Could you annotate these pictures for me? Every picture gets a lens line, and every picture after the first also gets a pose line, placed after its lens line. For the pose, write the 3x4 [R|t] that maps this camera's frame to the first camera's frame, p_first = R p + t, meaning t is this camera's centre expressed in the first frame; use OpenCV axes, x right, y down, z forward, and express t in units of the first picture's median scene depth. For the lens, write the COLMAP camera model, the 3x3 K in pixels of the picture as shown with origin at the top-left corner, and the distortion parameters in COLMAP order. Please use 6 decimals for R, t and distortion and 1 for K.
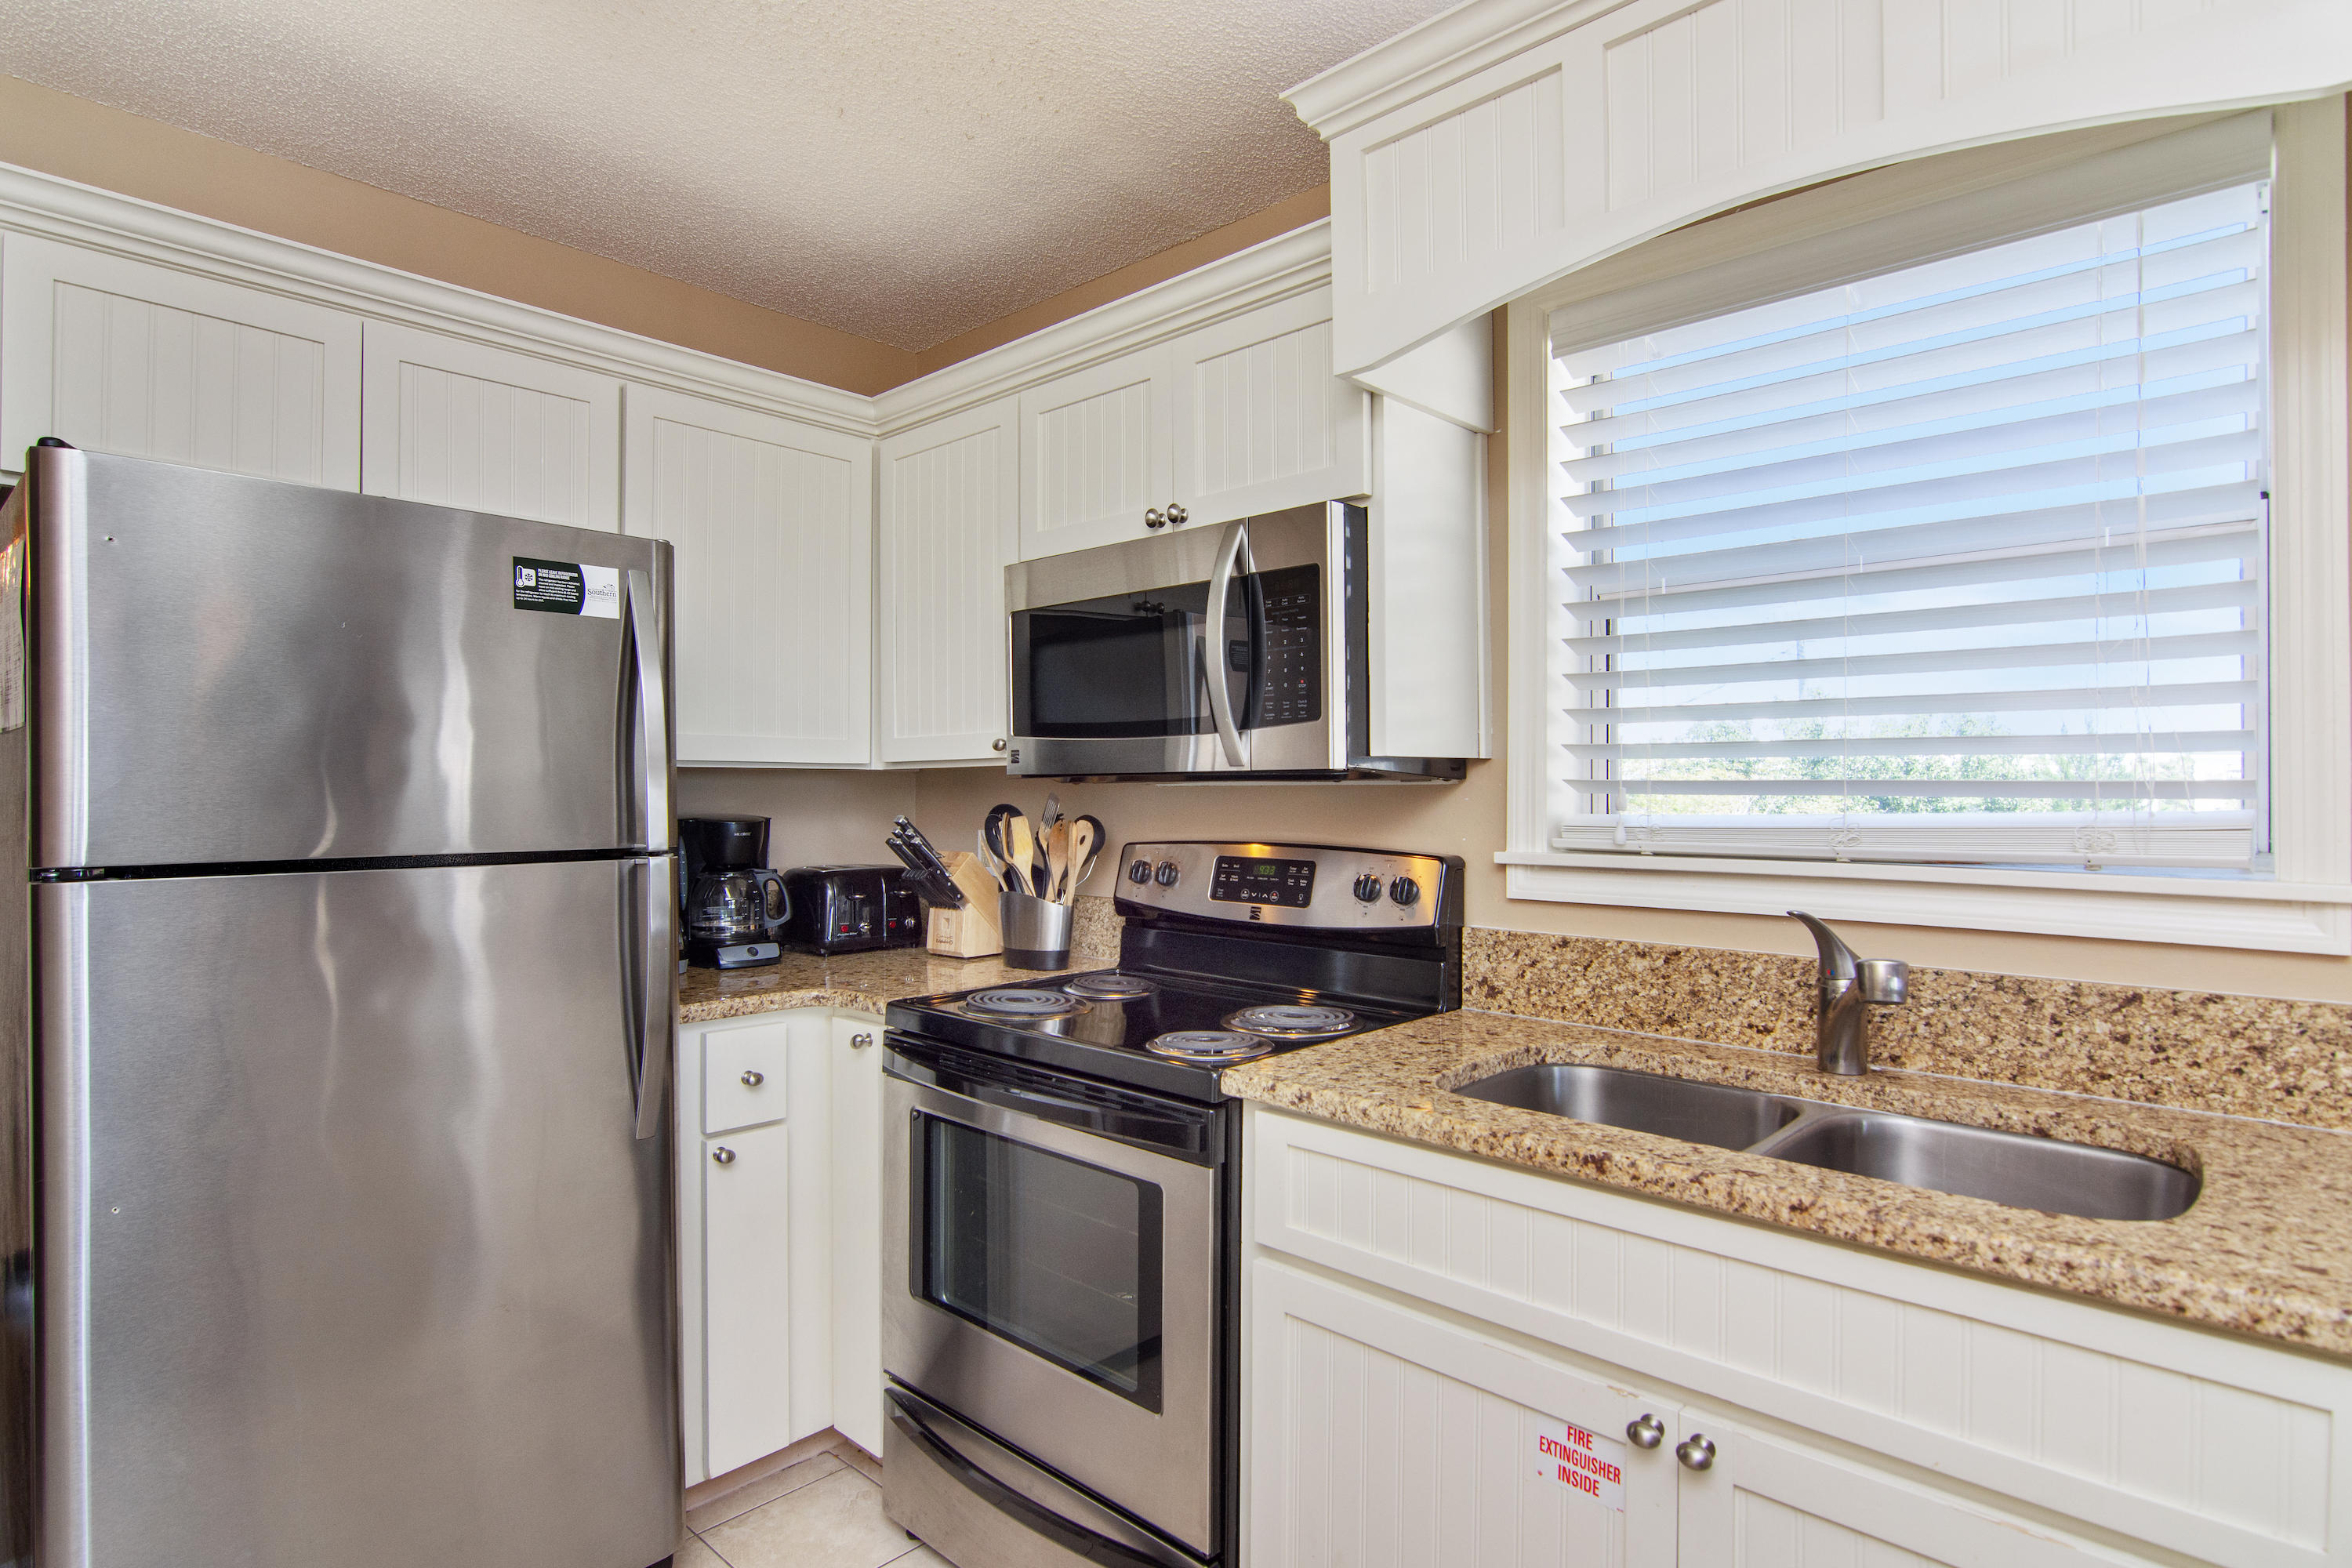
lens RADIAL K [[1266.2, 0, 1170.9], [0, 1266.2, 772.2], [0, 0, 1]] dist [-0.000611, -0.001725]
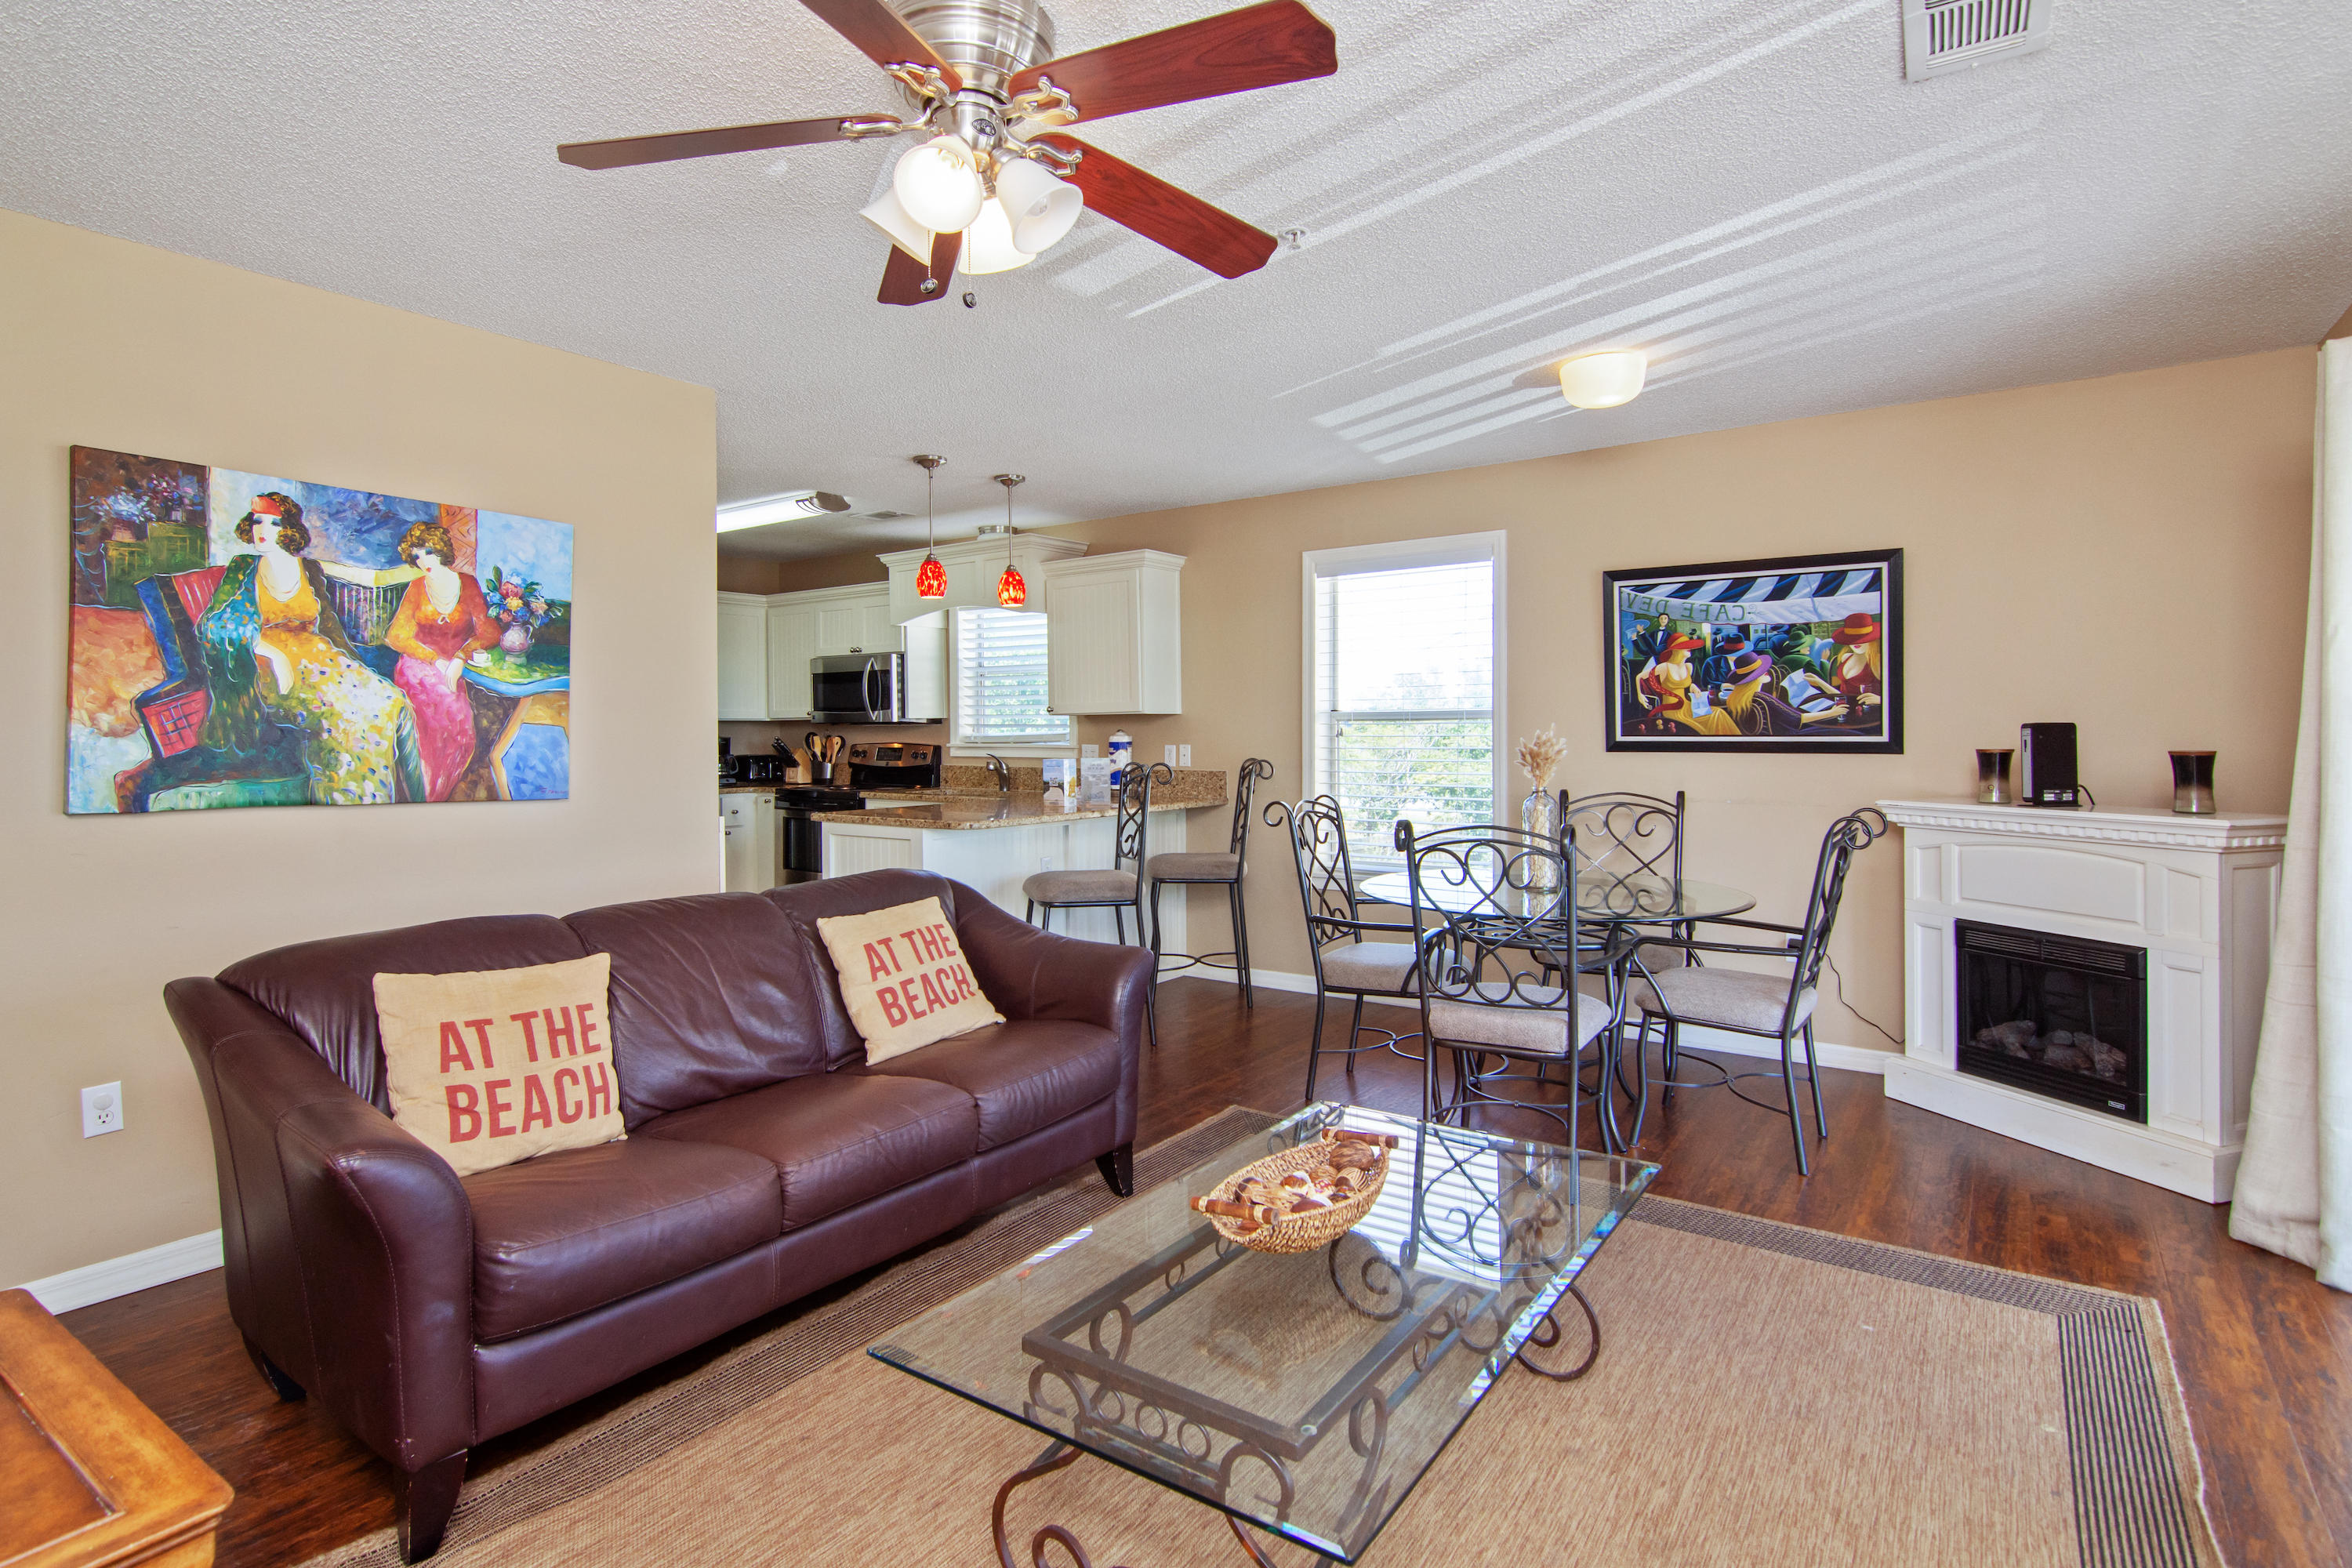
lens RADIAL K [[1178.6, 0, 1175.5], [0, 1178.6, 736.0], [0, 0, 1]] dist [-0.003618, 0.003962]
pose [[0.990059, -0.002429, 0.140635, 0.425890], [0.000040, 0.999856, 0.016984, -0.017739], [-0.140656, -0.016809, 0.989916, -2.449689]]
